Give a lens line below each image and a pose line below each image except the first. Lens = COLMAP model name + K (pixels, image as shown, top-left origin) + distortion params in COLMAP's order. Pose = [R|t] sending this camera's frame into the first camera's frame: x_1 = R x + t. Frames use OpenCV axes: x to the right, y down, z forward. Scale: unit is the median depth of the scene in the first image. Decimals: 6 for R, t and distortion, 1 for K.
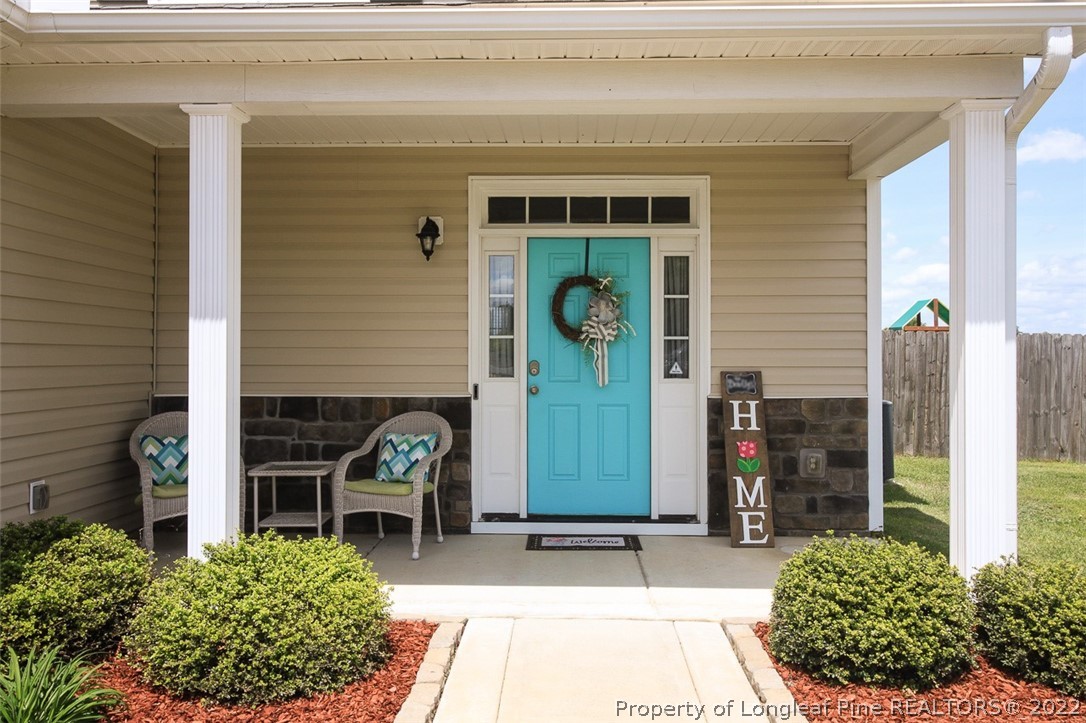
lens RADIAL K [[879.4, 0, 547.4], [0, 879.4, 358.4], [0, 0, 1]] dist [0.009144, 0.000869]
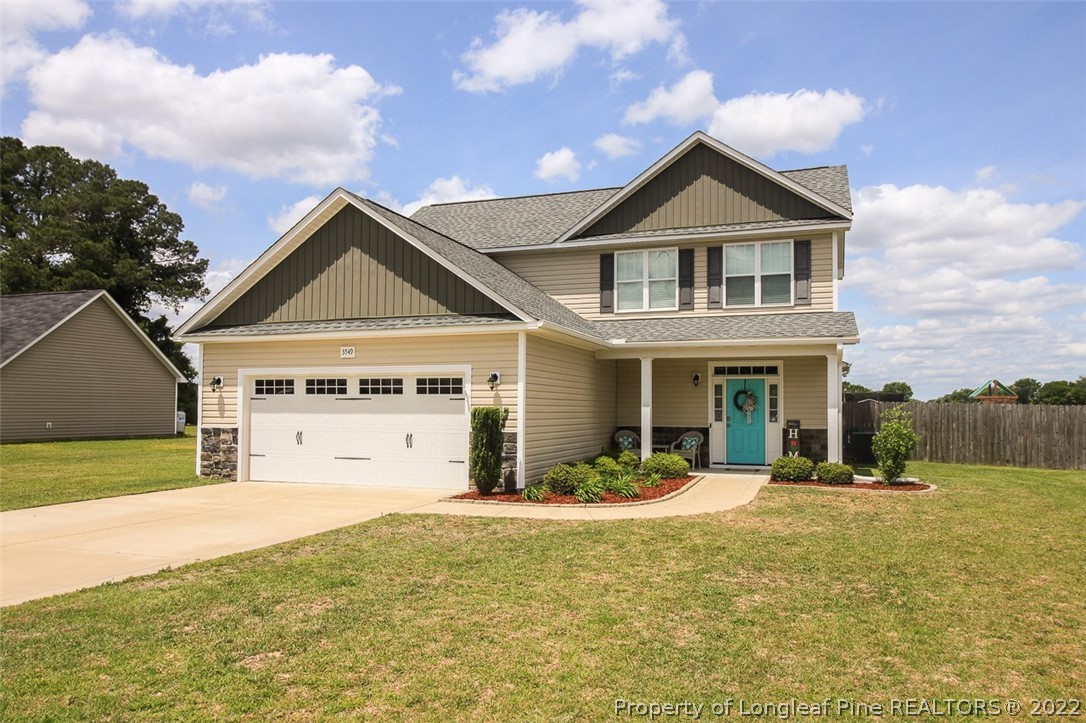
lens RADIAL K [[743.7, 0, 558.6], [0, 743.7, 389.8], [0, 0, 1]] dist [0.000562, -0.001214]
pose [[0.951322, -0.004772, -0.308162, 0.240942], [-0.003717, 0.999630, -0.026954, -0.019957], [0.308177, 0.026787, 0.950952, -1.870916]]
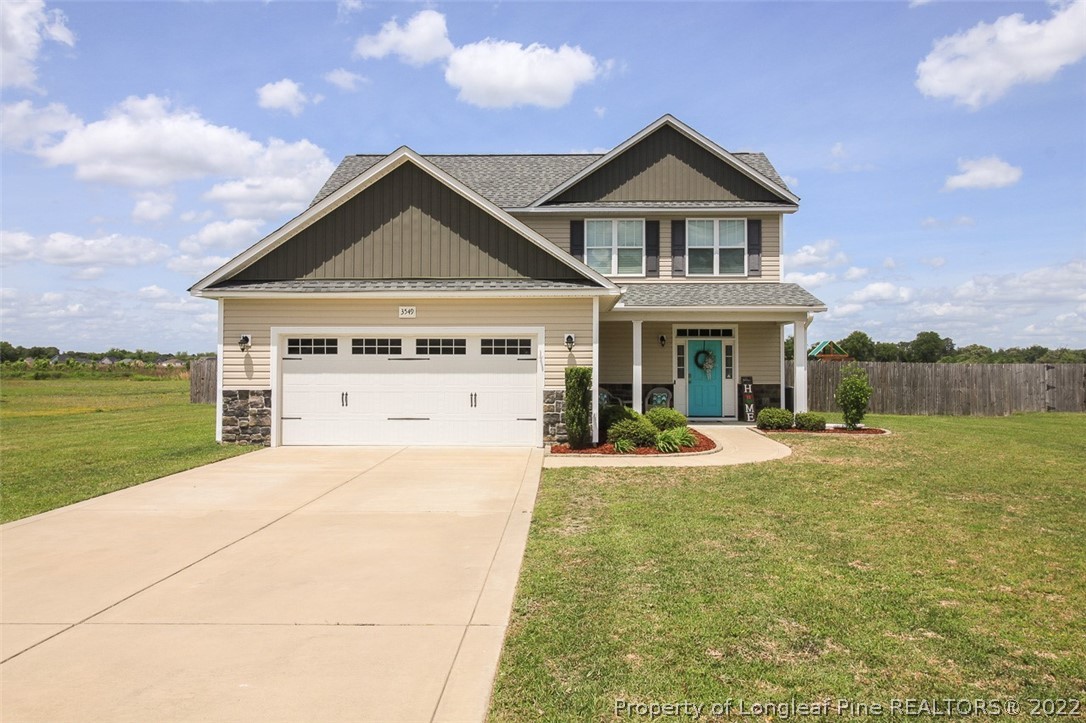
lens RADIAL K [[769.4, 0, 543.8], [0, 769.4, 351.7], [0, 0, 1]] dist [0.011613, -0.004687]
pose [[0.999999, 0.000280, 0.001119, -0.635593], [-0.000259, 0.999823, -0.018803, -0.029143], [-0.001124, 0.018803, 0.999823, -2.236094]]
